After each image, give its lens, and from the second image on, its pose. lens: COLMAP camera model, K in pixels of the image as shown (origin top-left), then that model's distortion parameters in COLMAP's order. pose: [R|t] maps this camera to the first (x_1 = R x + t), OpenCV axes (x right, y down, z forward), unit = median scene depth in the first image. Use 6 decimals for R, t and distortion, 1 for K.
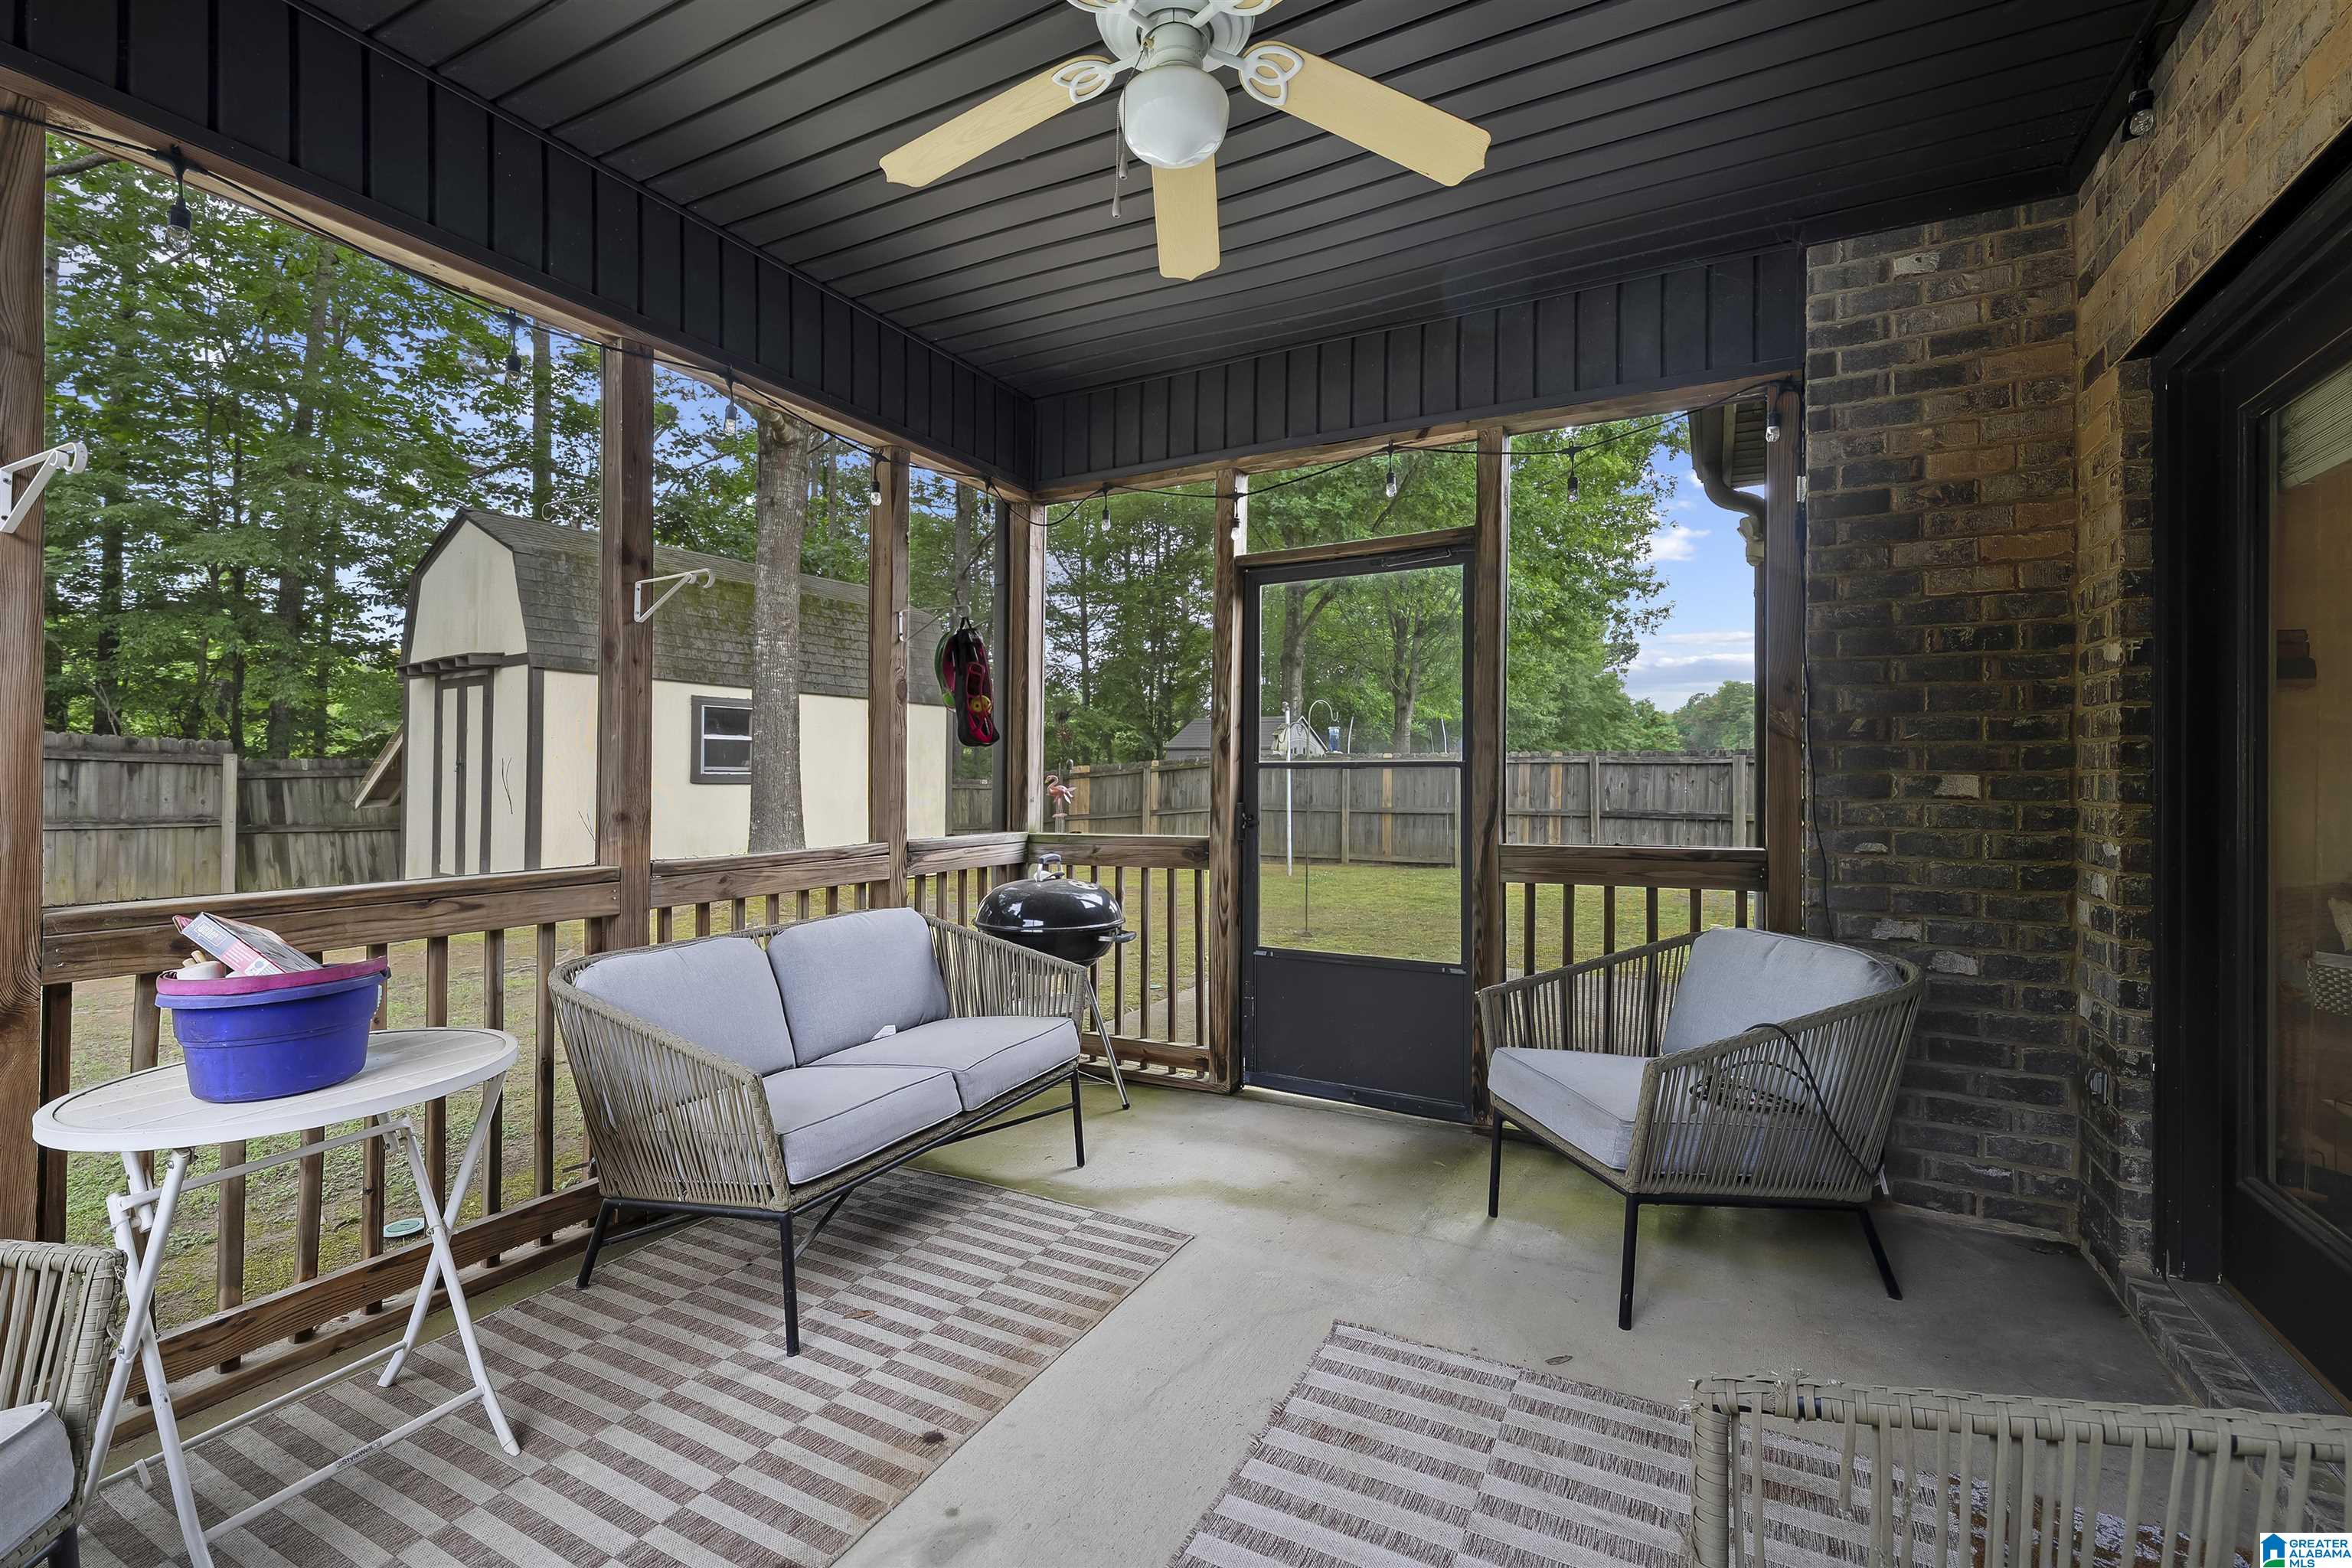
lens RADIAL K [[1019.7, 0, 1176.0], [0, 1019.7, 784.0], [0, 0, 1]] dist [0.001266, 0.000100]
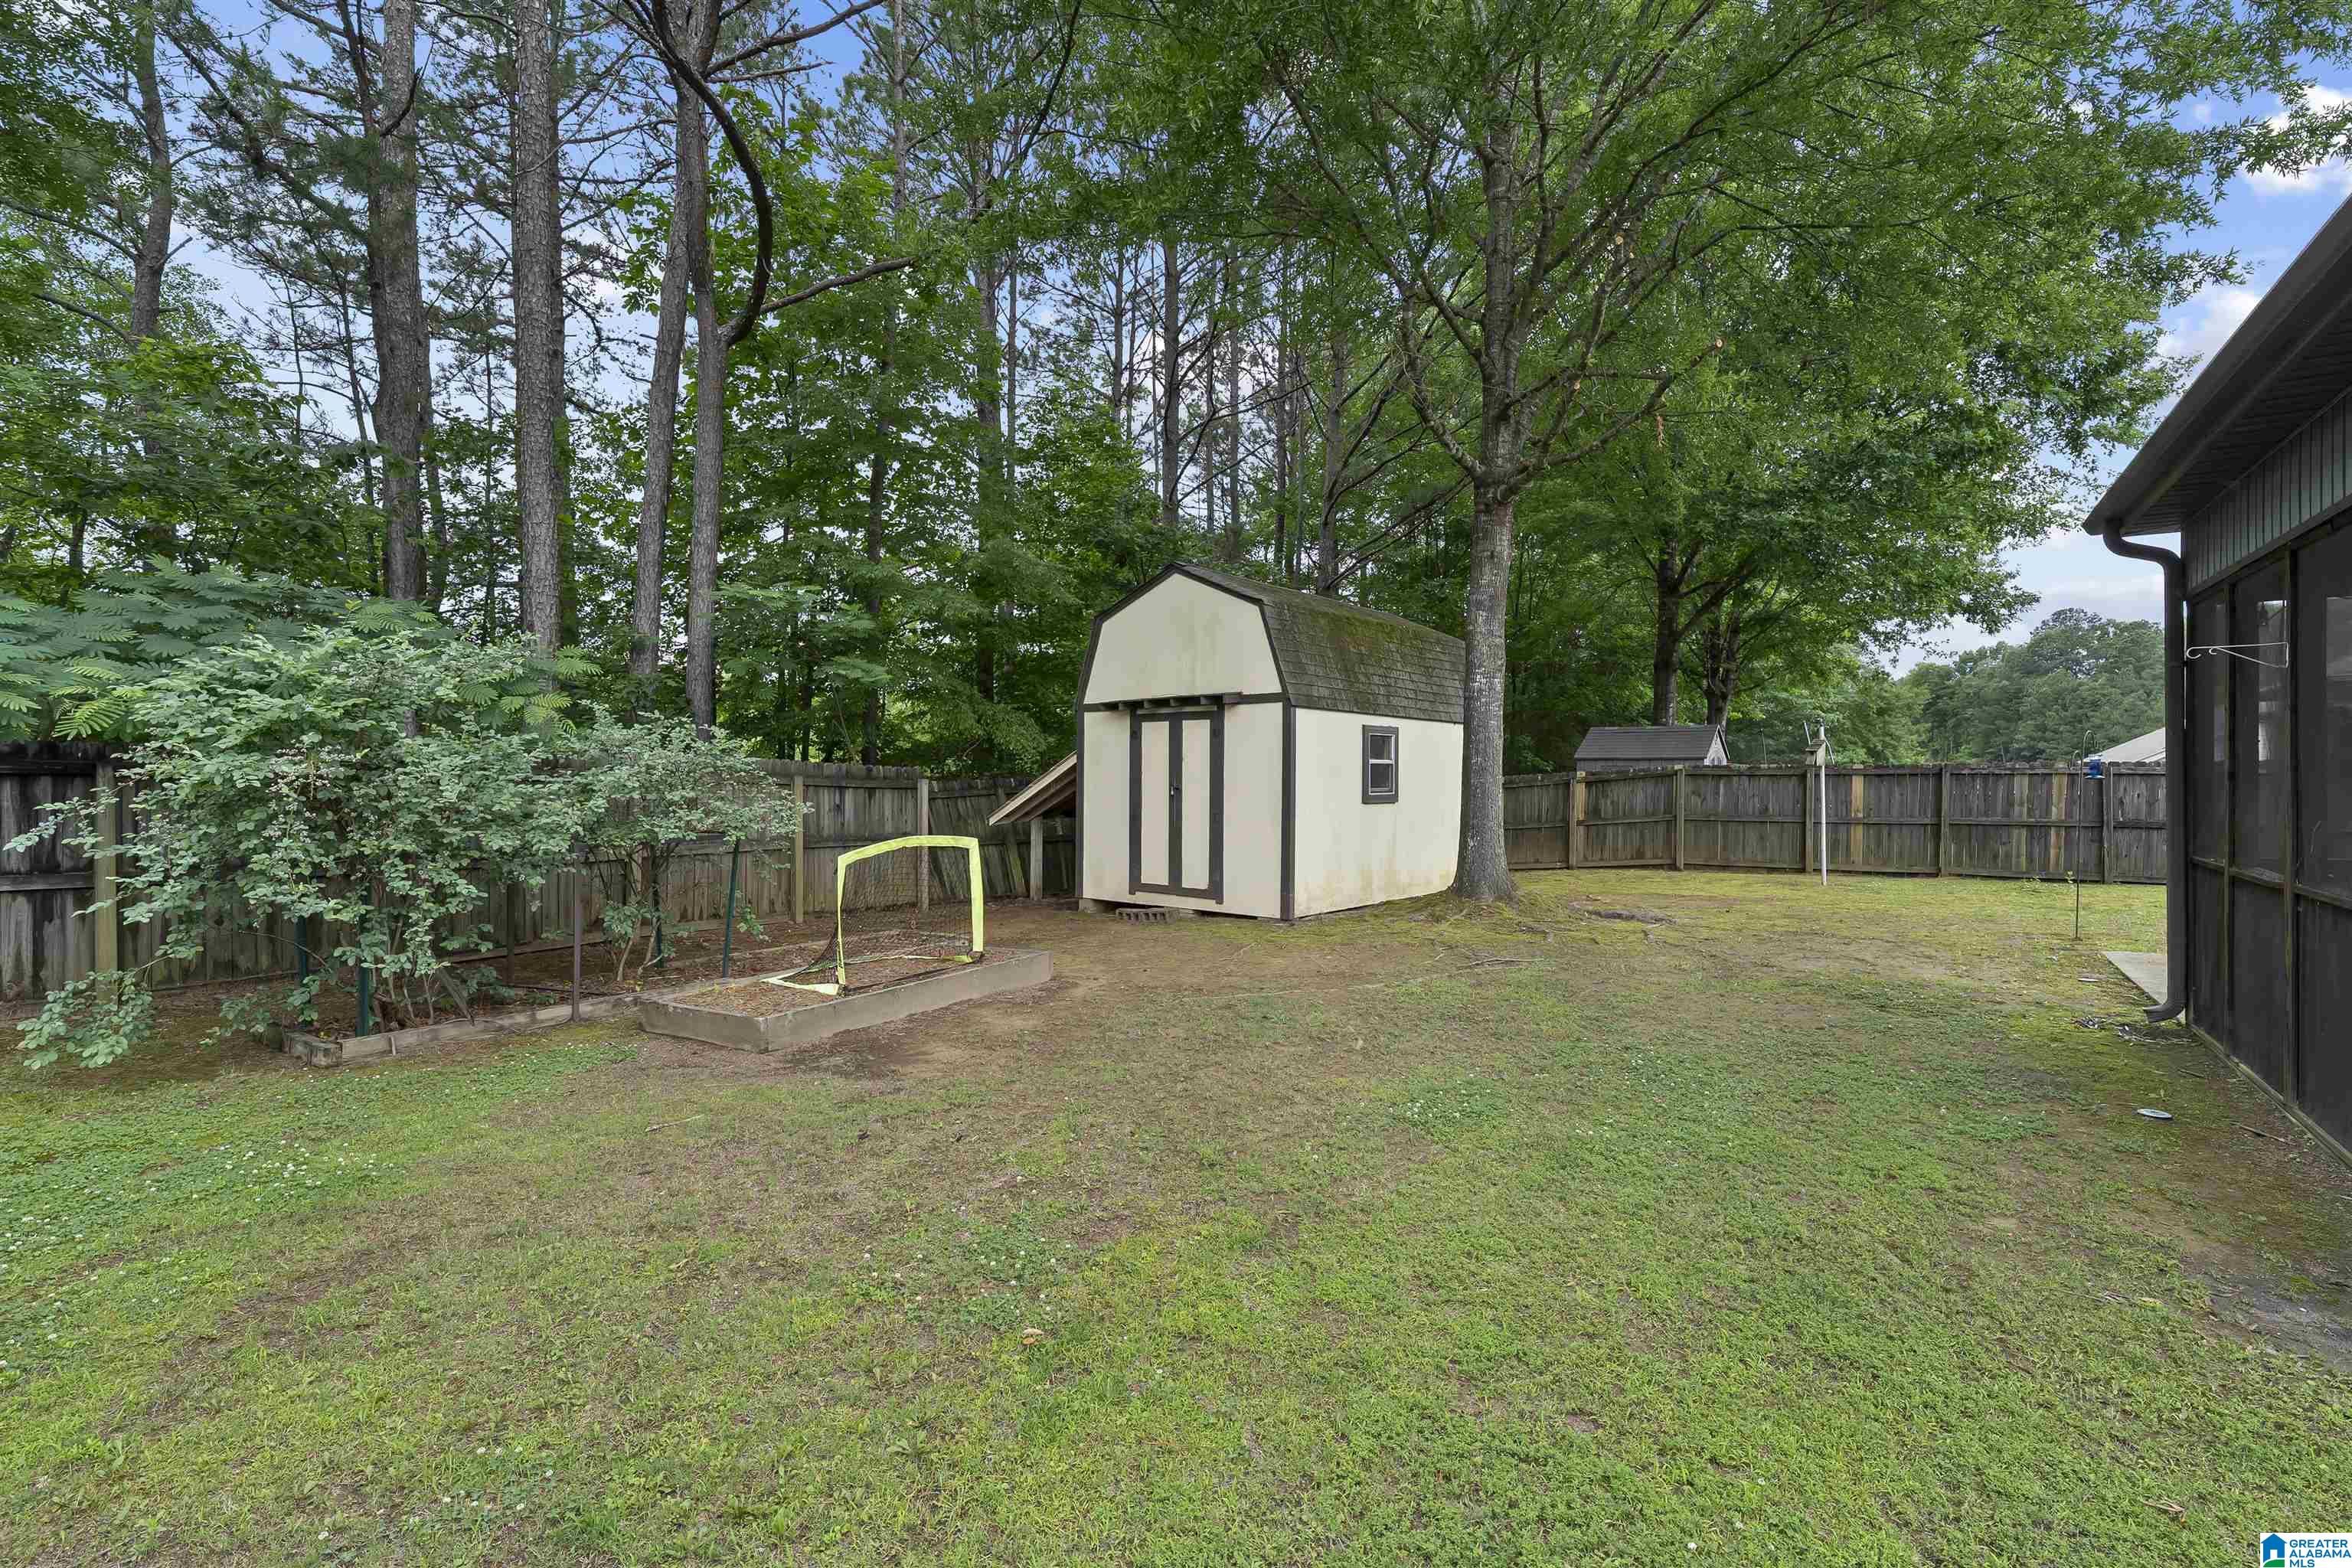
lens RADIAL K [[1098.5, 0, 1176.0], [0, 1098.5, 784.0], [0, 0, 1]] dist [0.012174, -0.007083]
pose [[0.996216, -0.007178, -0.086619, -0.605504], [0.007122, 0.999974, -0.000960, -0.023211], [0.086624, 0.000340, 0.996241, -0.228975]]
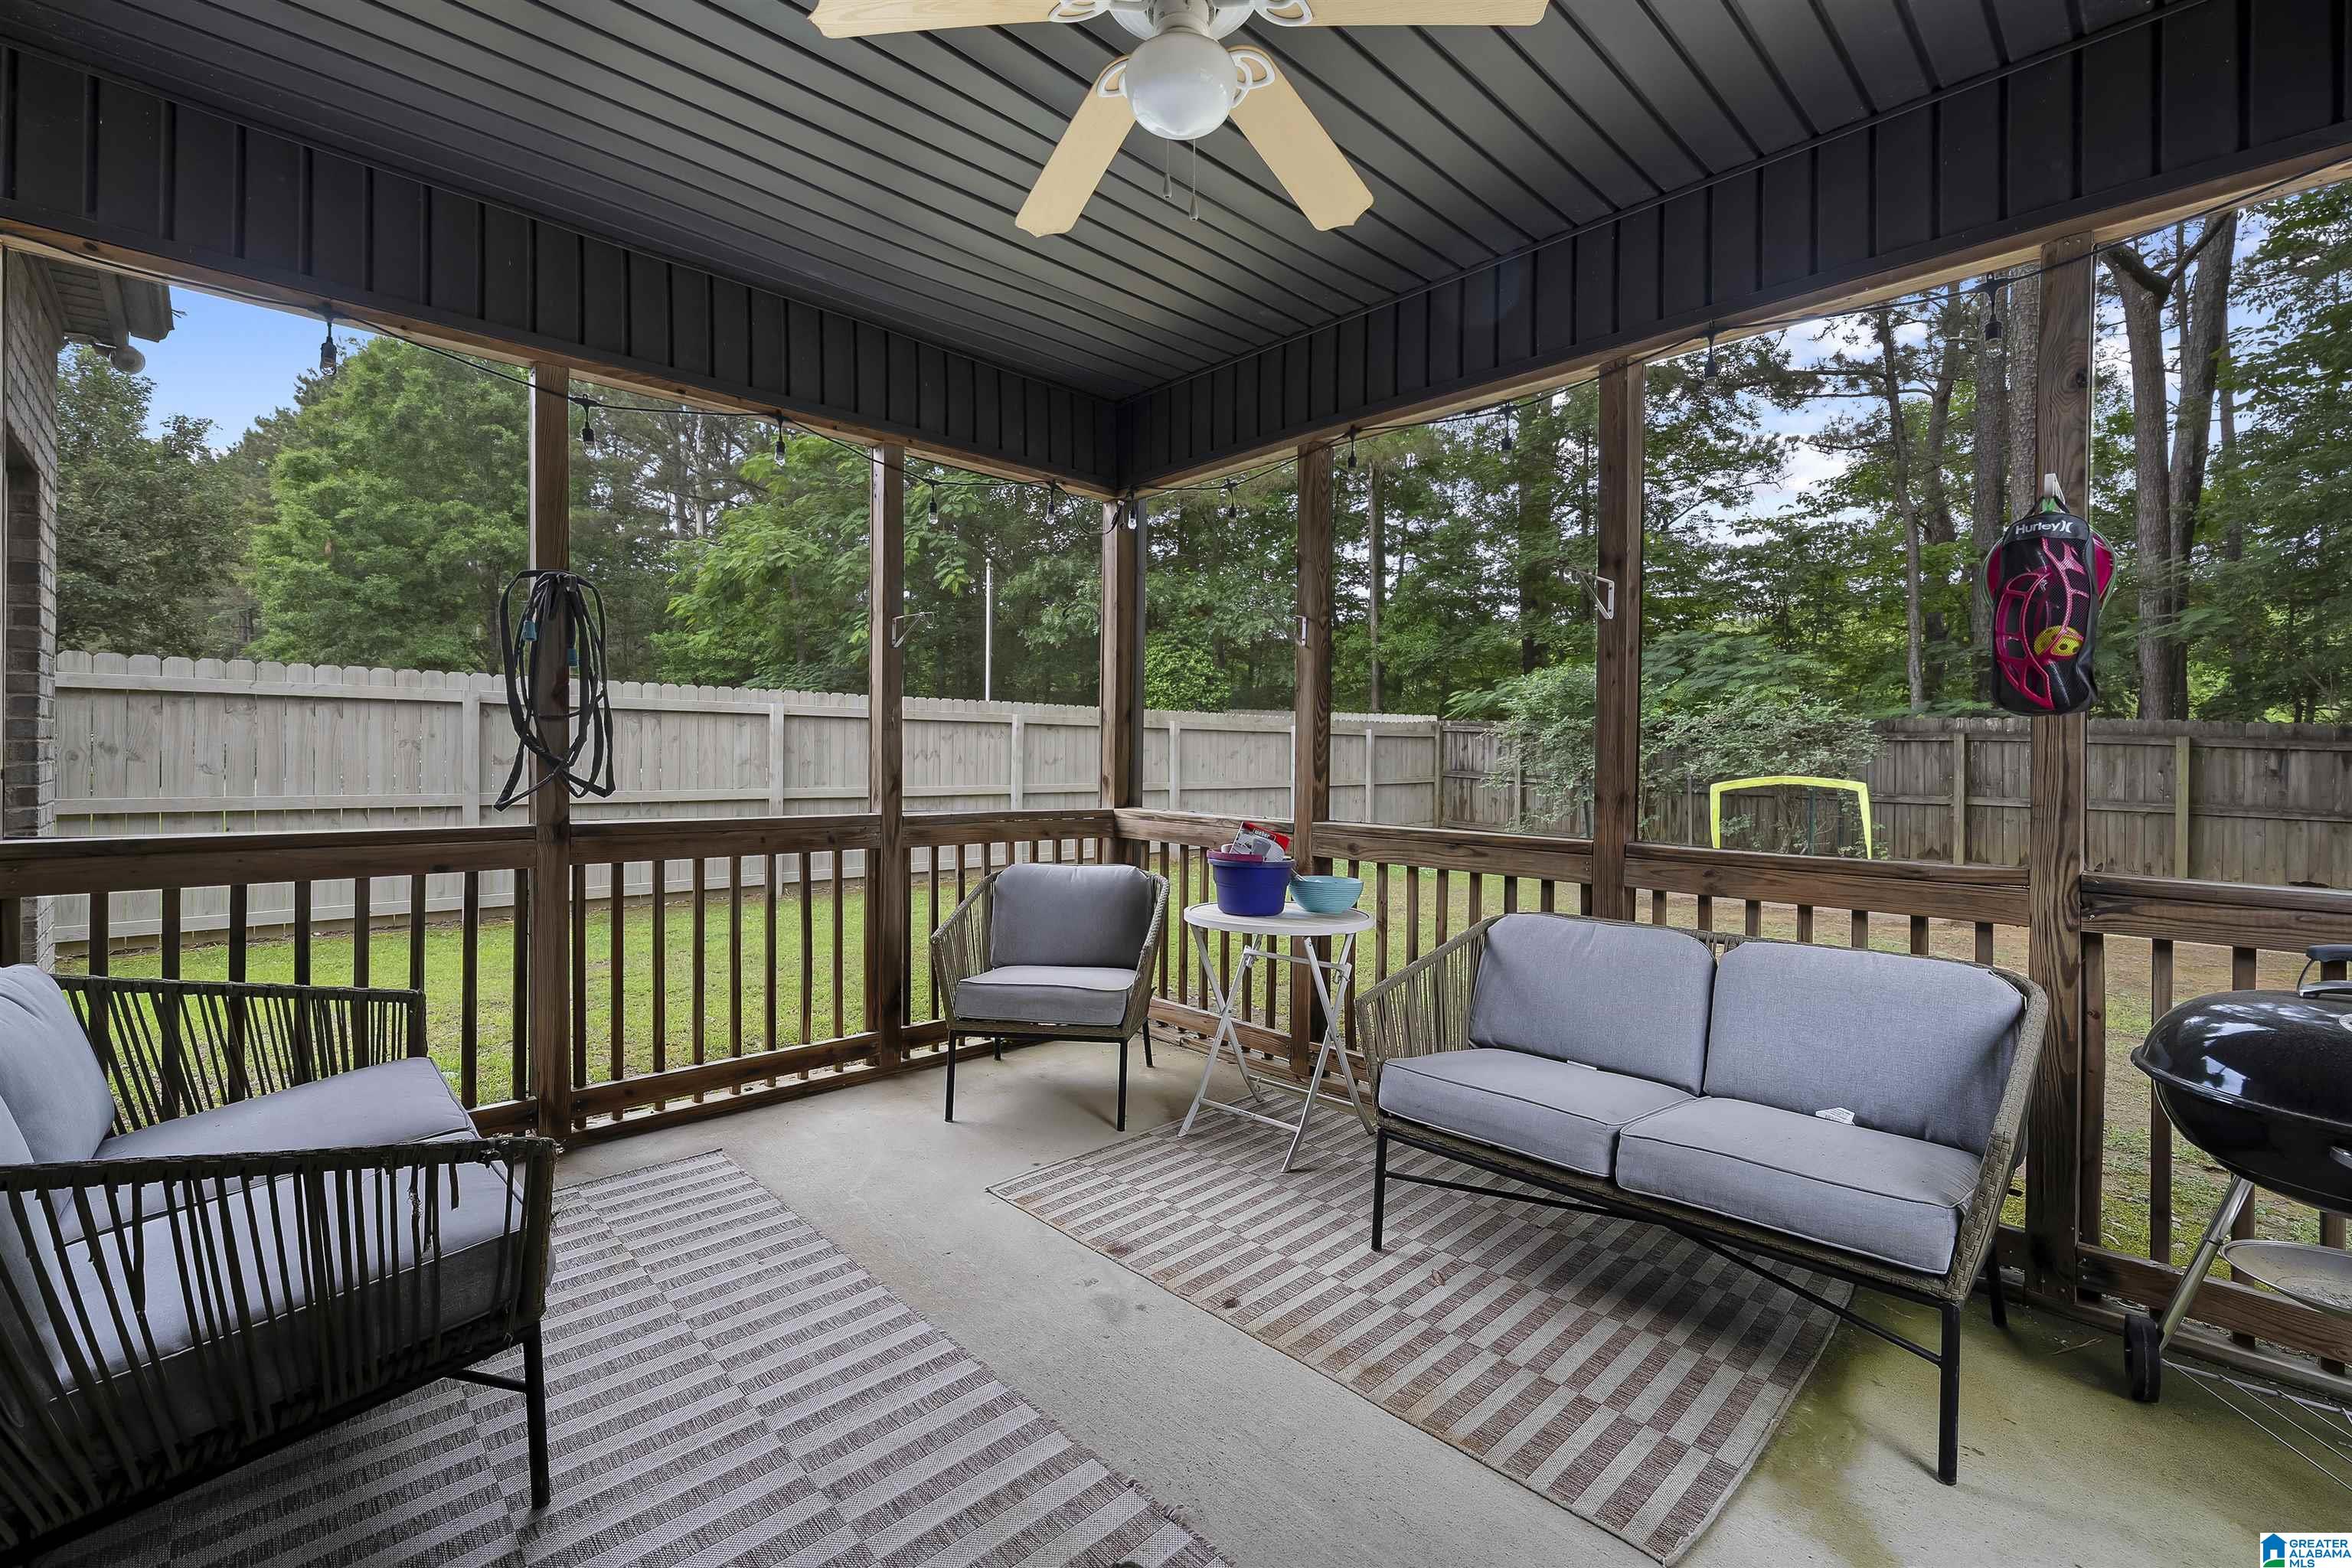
lens RADIAL K [[1003.1, 0, 1170.8], [0, 1003.1, 757.3], [0, 0, 1]] dist [0.000683, 0.000032]
pose [[-0.324663, -0.006122, -0.945810, 0.209193], [-0.010894, 0.999937, -0.002733, -0.001498], [0.945767, 0.009417, -0.324710, 0.298077]]
